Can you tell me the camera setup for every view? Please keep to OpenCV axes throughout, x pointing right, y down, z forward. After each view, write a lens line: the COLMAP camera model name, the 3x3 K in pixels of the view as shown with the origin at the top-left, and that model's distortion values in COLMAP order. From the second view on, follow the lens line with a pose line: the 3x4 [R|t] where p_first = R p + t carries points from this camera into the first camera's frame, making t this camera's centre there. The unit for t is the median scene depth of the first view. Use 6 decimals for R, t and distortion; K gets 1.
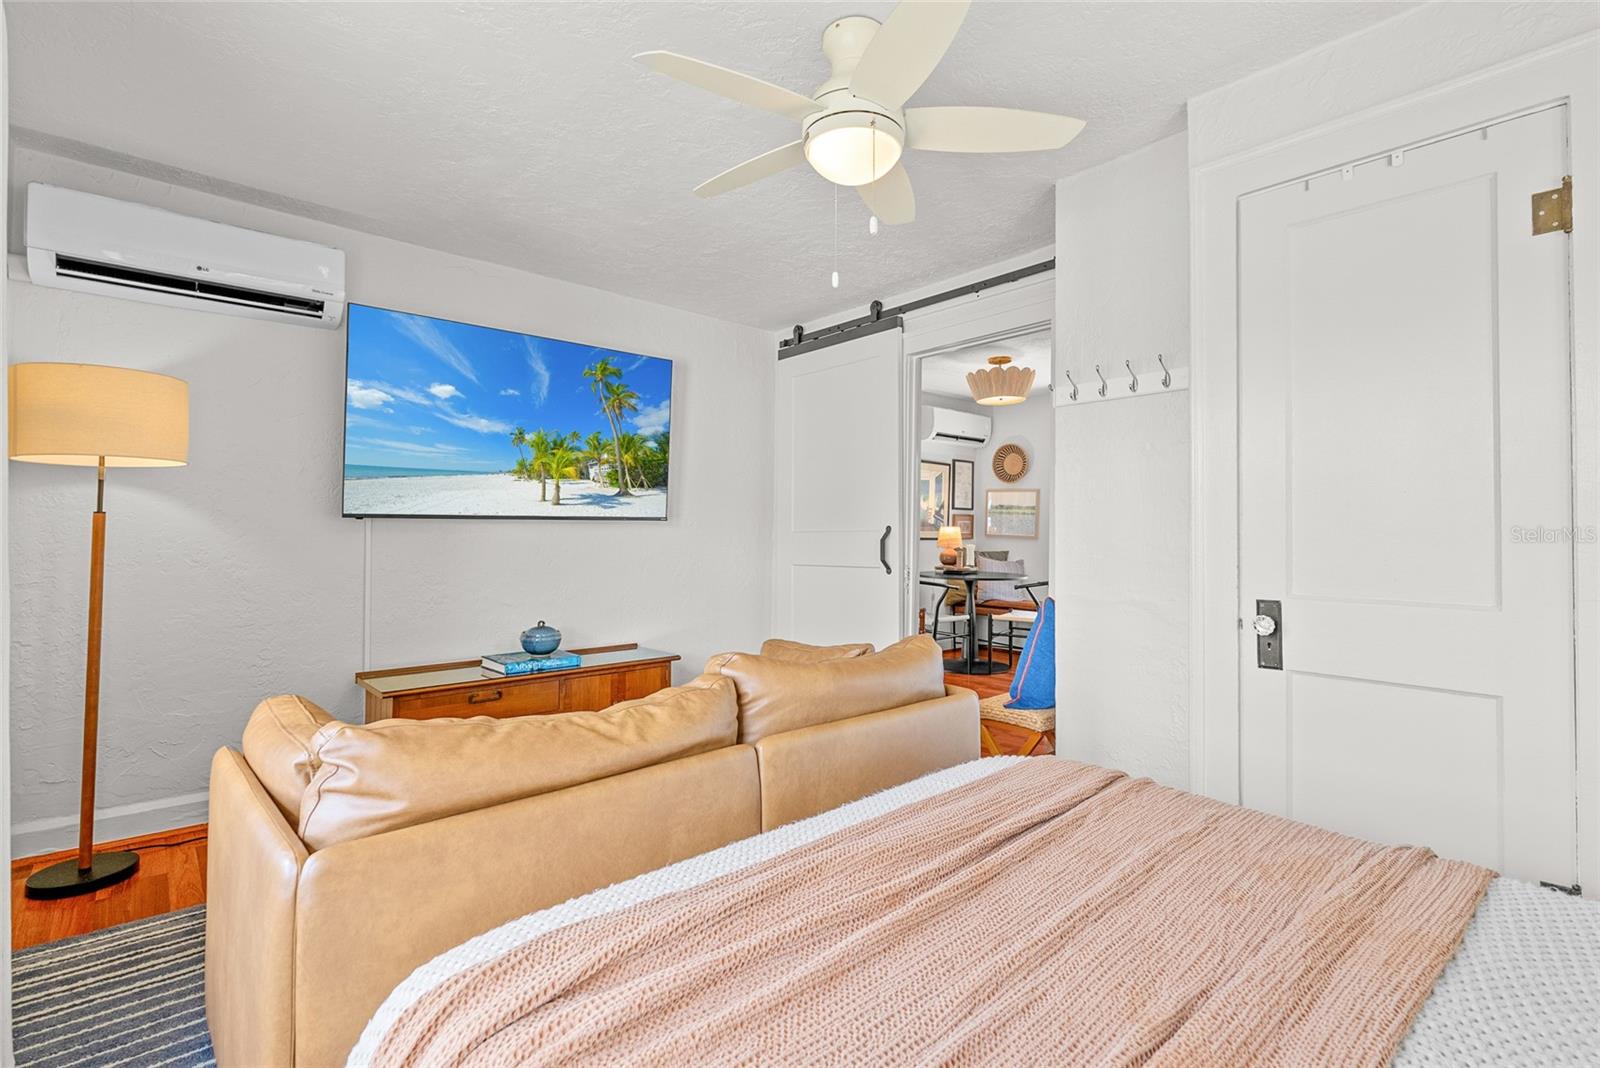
lens RADIAL K [[731.7, 0, 799.6], [0, 731.7, 516.9], [0, 0, 1]] dist [-0.004261, 0.000733]
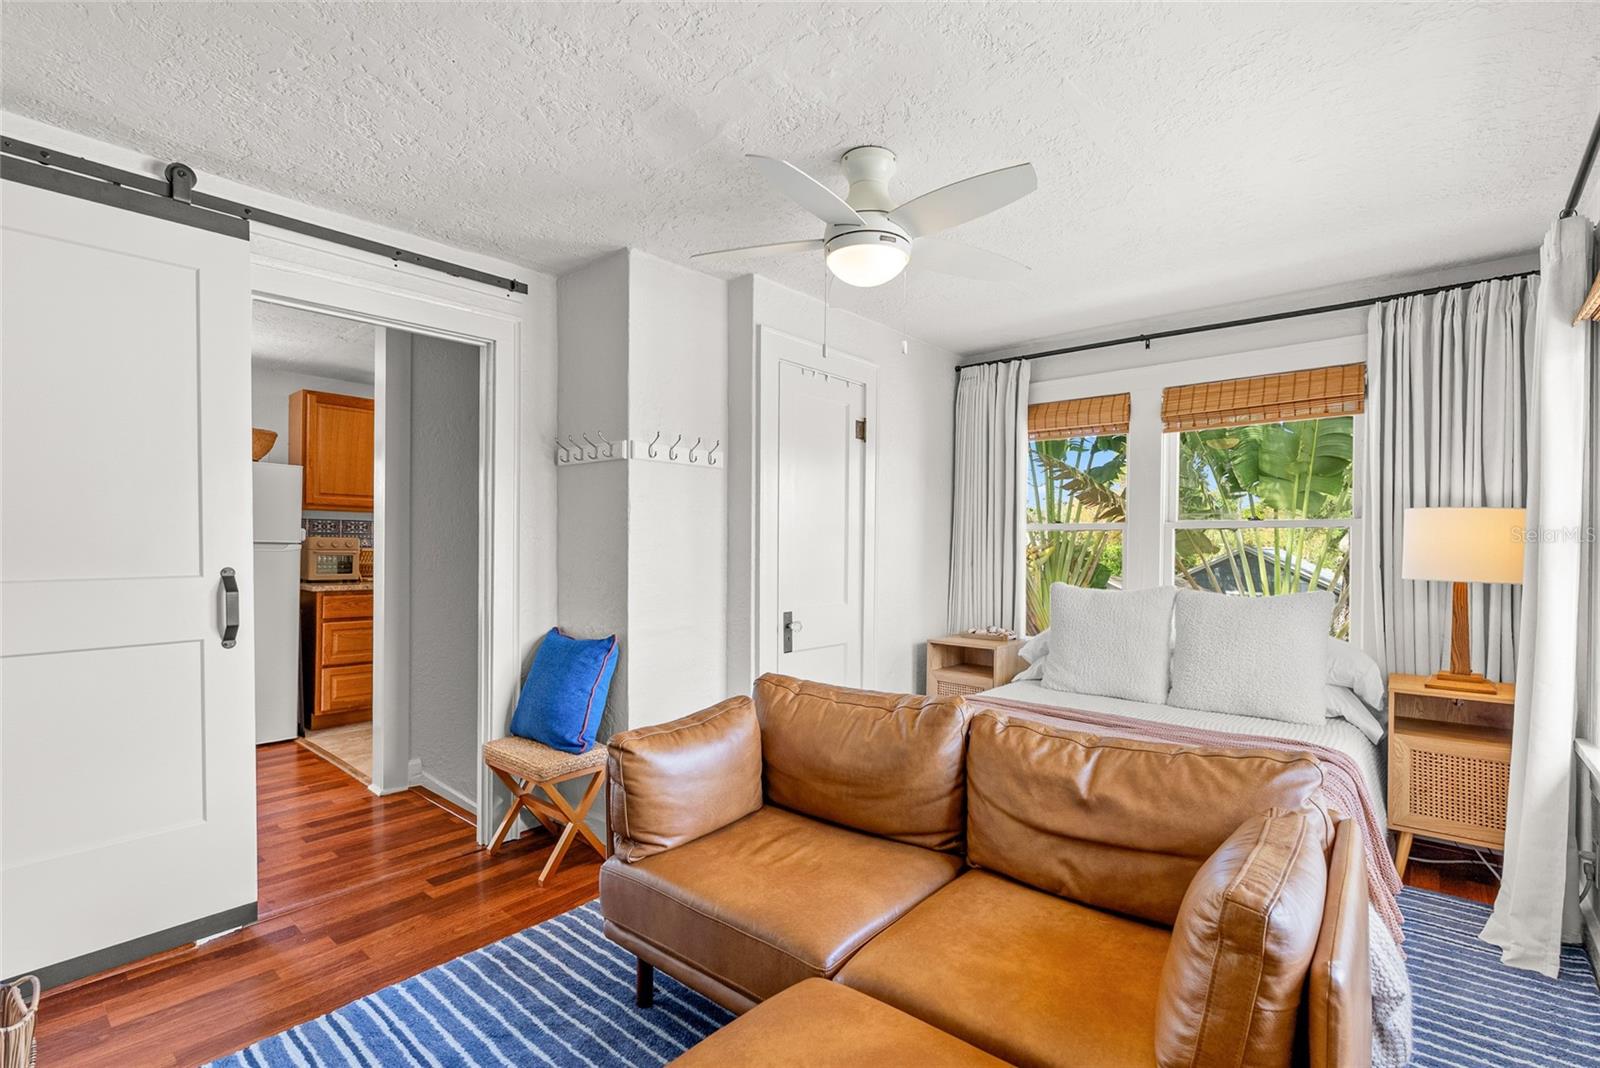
lens RADIAL K [[732.5, 0, 810.7], [0, 732.5, 540.3], [0, 0, 1]] dist [0.004215, 0.000447]
pose [[-0.126331, -0.010501, 0.991933, -0.299593], [-0.037662, 0.999274, 0.005782, -0.018983], [-0.991273, -0.036628, -0.126634, 0.344848]]
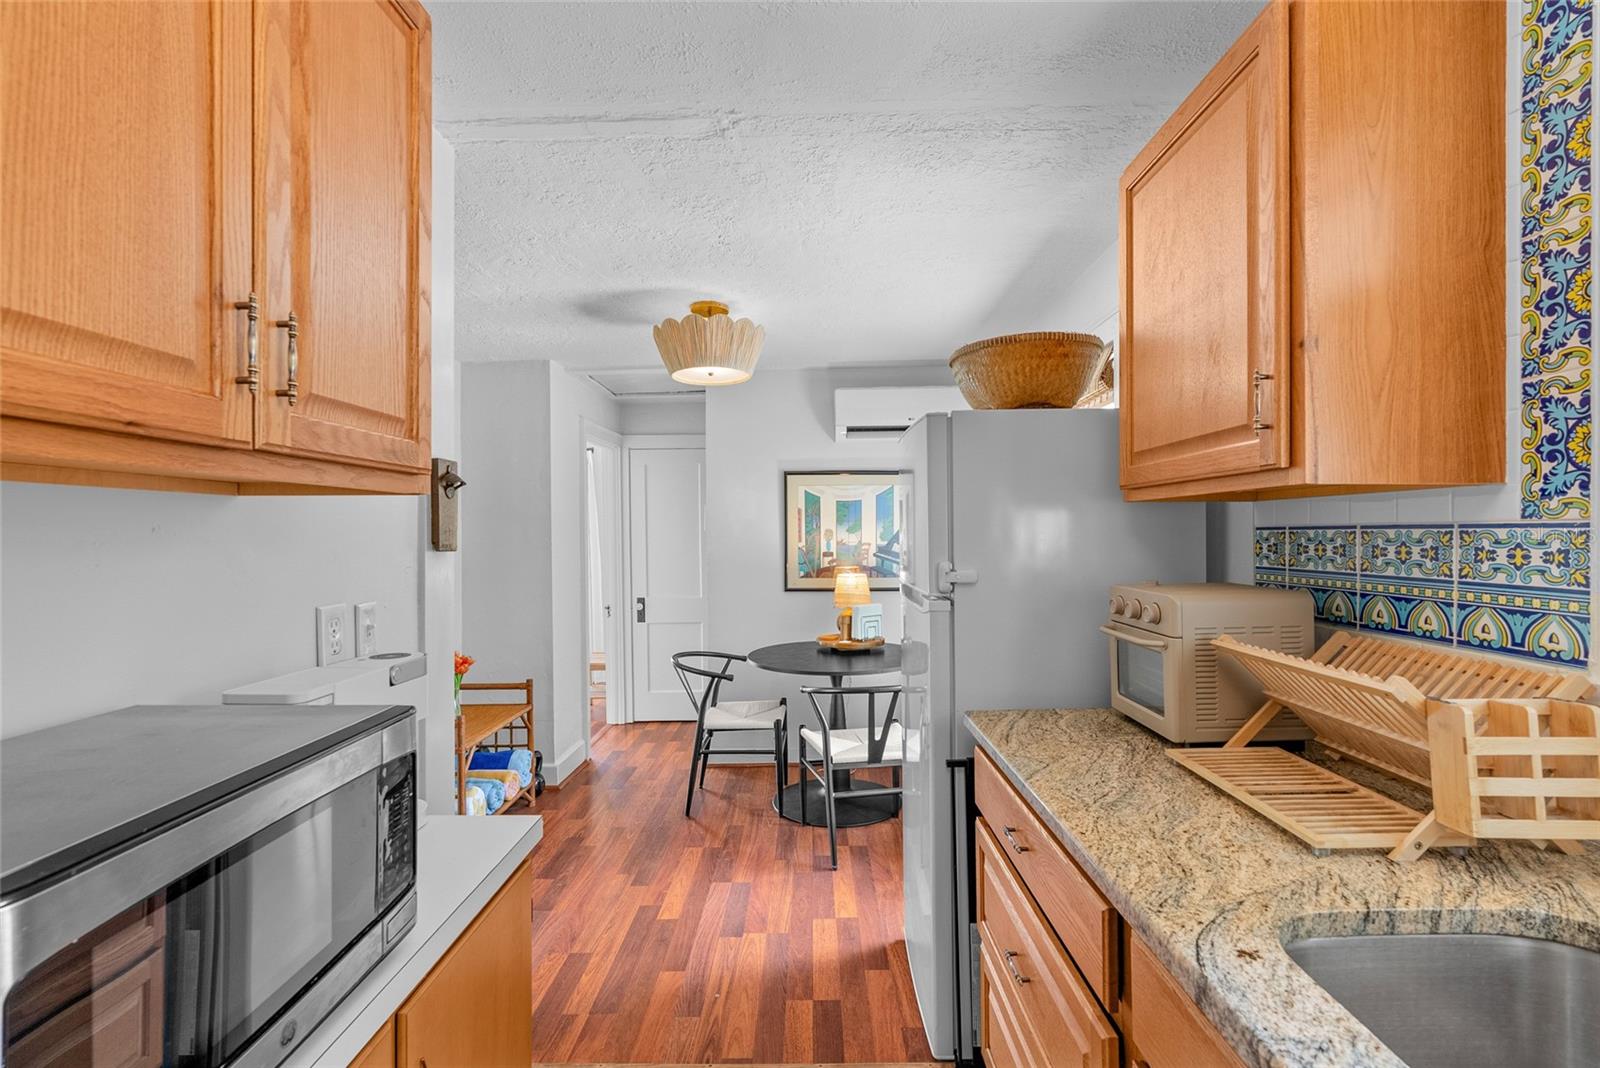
lens RADIAL K [[719.7, 0, 794.8], [0, 719.7, 530.3], [0, 0, 1]] dist [-0.007570, 0.000526]
pose [[0.723303, -0.023870, -0.690118, 0.567448], [0.033880, 0.999425, 0.000941, -0.025317], [0.689699, -0.024062, 0.723696, 0.486424]]
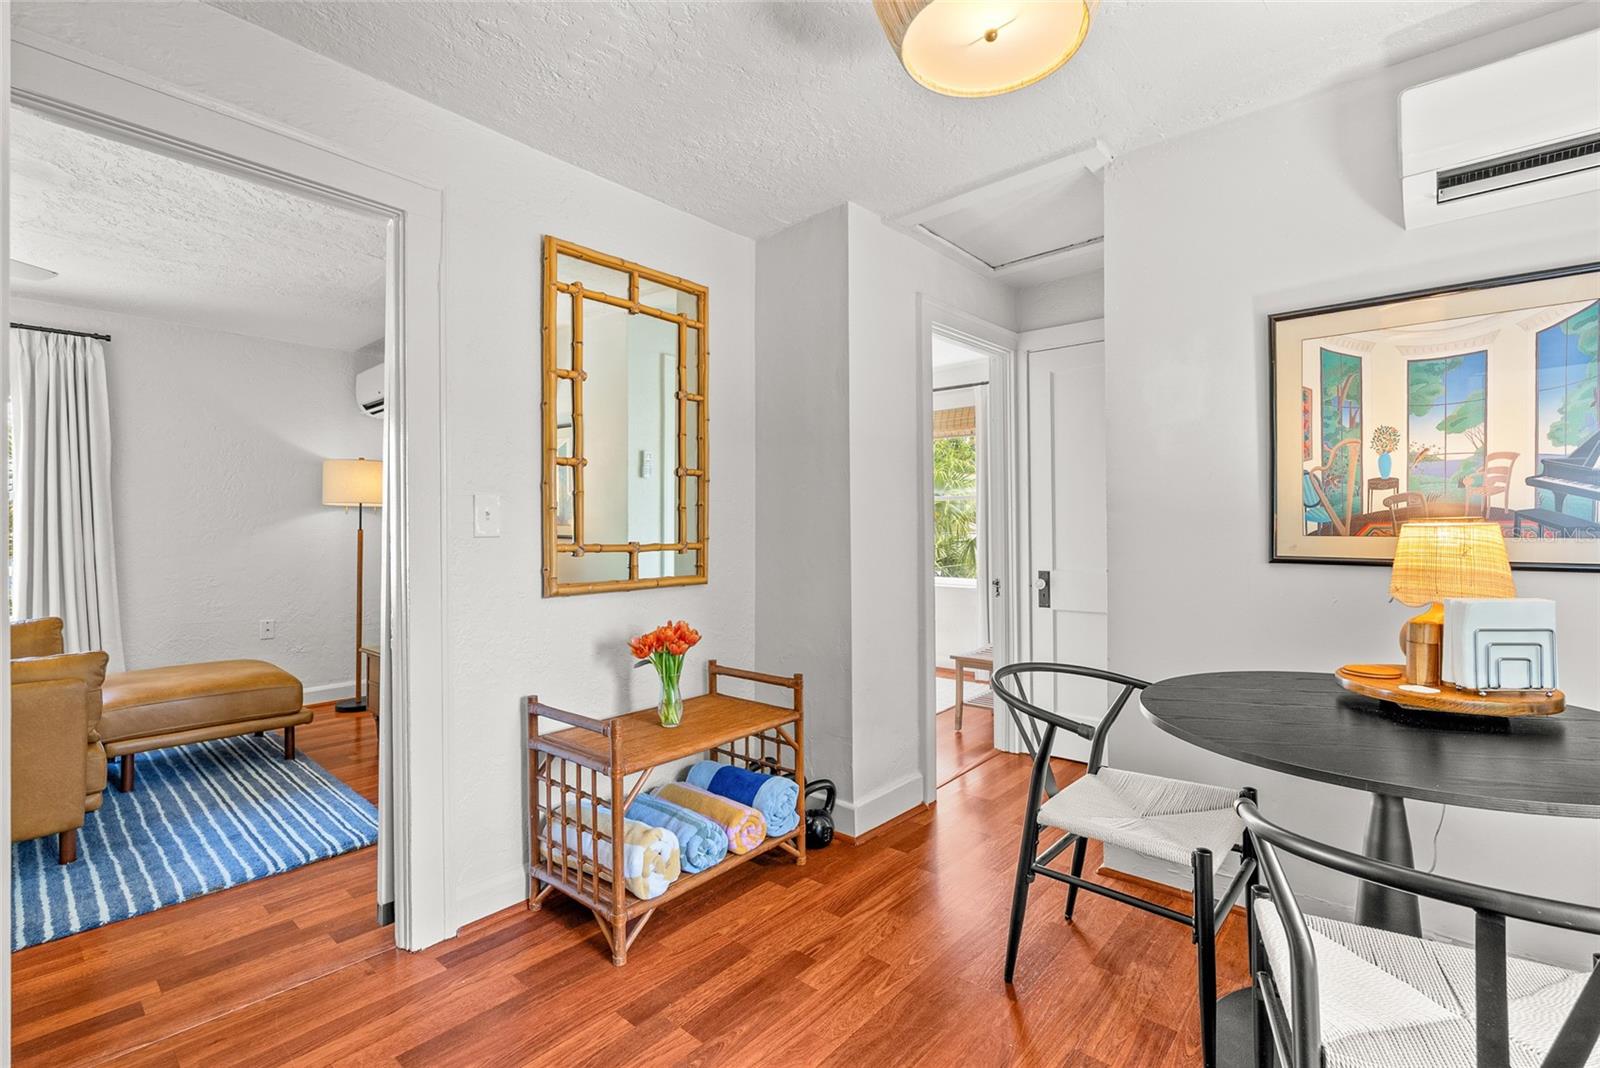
lens RADIAL K [[716.6, 0, 801.2], [0, 716.6, 520.9], [0, 0, 1]] dist [-0.008222, 0.000632]
pose [[0.111051, -0.017428, -0.993662, 0.403870], [0.028865, 0.999481, -0.014304, 0.009389], [0.993395, -0.027094, 0.111496, 0.705135]]
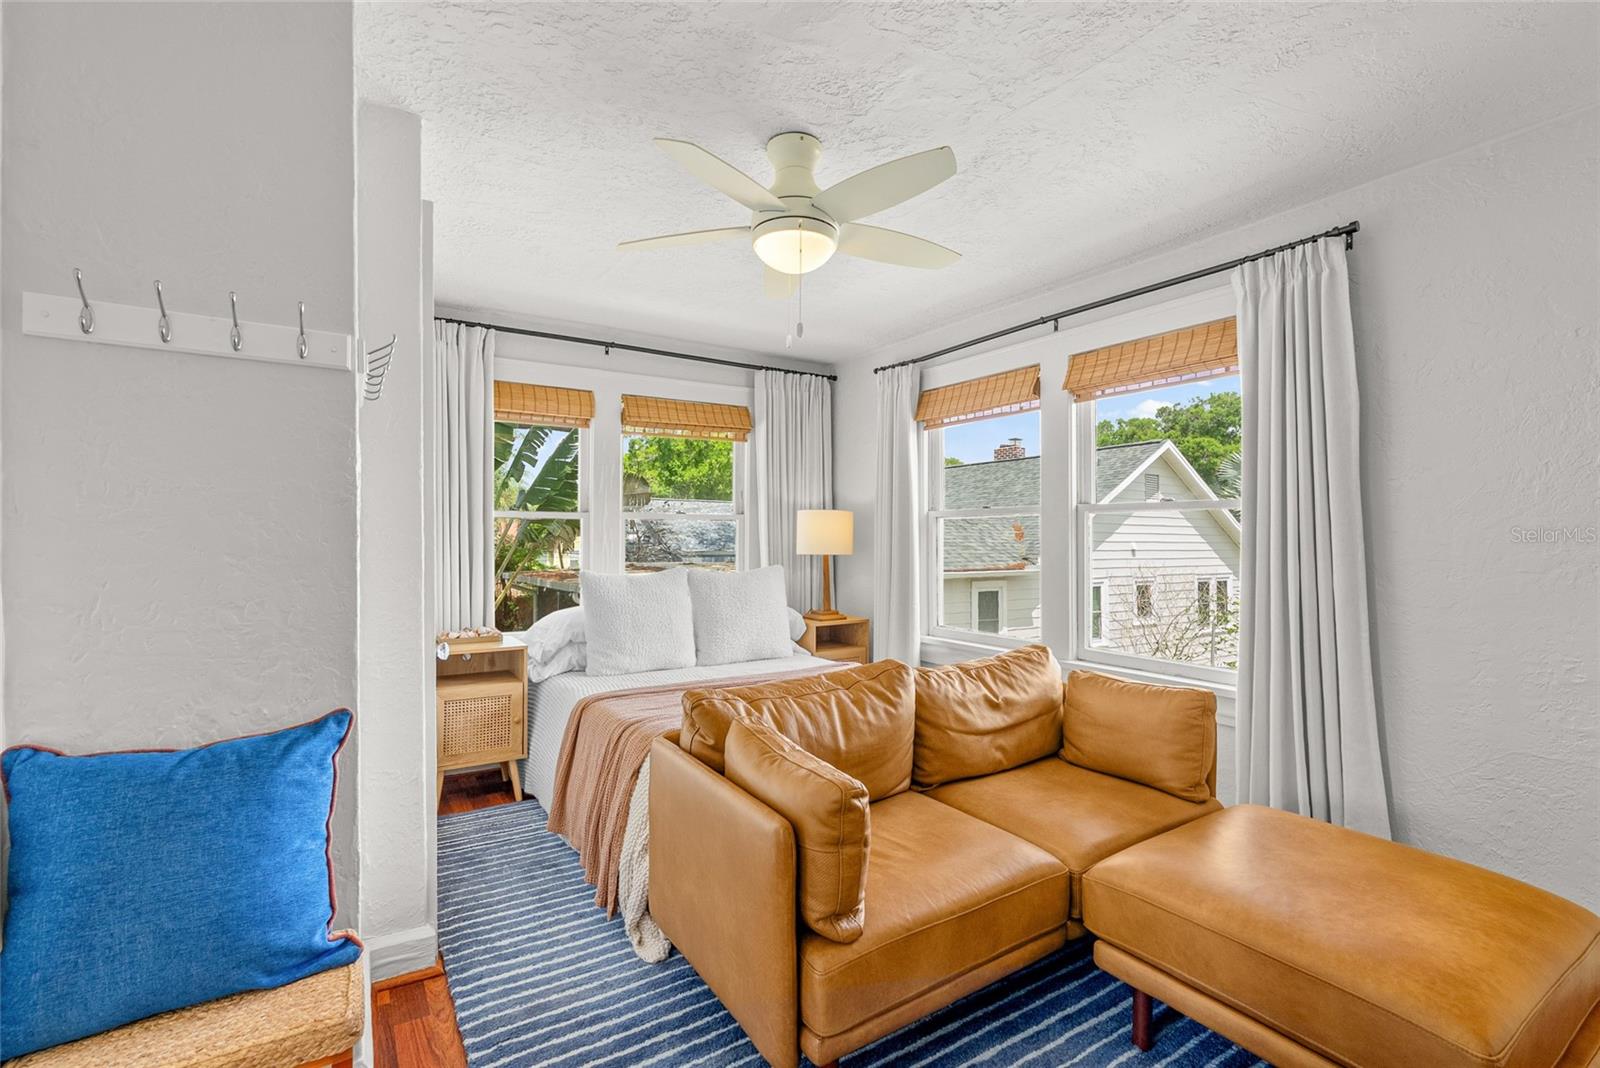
lens RADIAL K [[719.7, 0, 794.8], [0, 719.7, 530.3], [0, 0, 1]] dist [-0.007570, 0.000526]
pose [[-0.983878, -0.012178, 0.178426, -0.033996], [-0.018487, 0.999260, -0.033736, -0.006152], [-0.177883, -0.036491, -0.983375, 0.591363]]
